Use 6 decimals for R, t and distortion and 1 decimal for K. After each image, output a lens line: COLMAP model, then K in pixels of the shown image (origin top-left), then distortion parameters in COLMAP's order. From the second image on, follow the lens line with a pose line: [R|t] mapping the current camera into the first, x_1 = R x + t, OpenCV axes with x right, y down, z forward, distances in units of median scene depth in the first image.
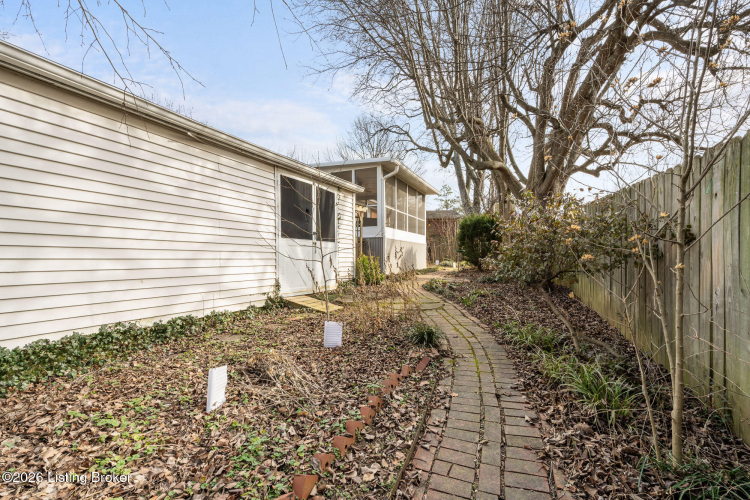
lens RADIAL K [[335.3, 0, 375.8], [0, 335.3, 257.5], [0, 0, 1]] dist [-0.004100, -0.000801]
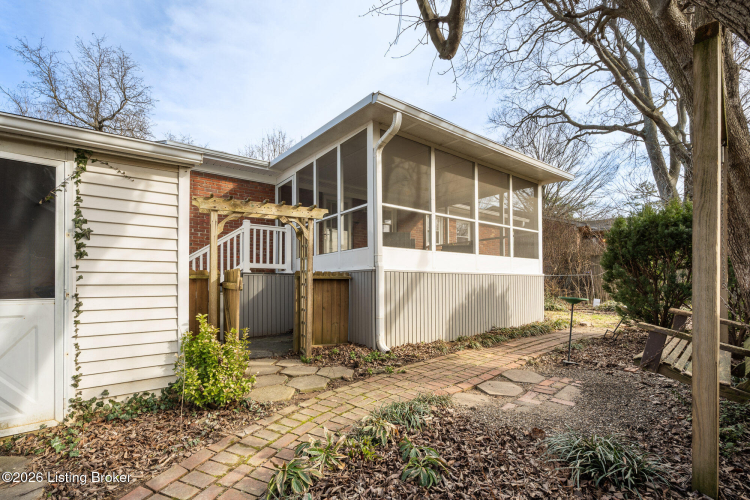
lens RADIAL K [[335.3, 0, 368.5], [0, 335.3, 281.7], [0, 0, 1]] dist [-0.004100, -0.000801]
pose [[0.873719, -0.003332, -0.486419, 0.170729], [0.003817, 0.999993, 0.000005, -0.029760], [0.486415, -0.001861, 0.873726, 0.393594]]
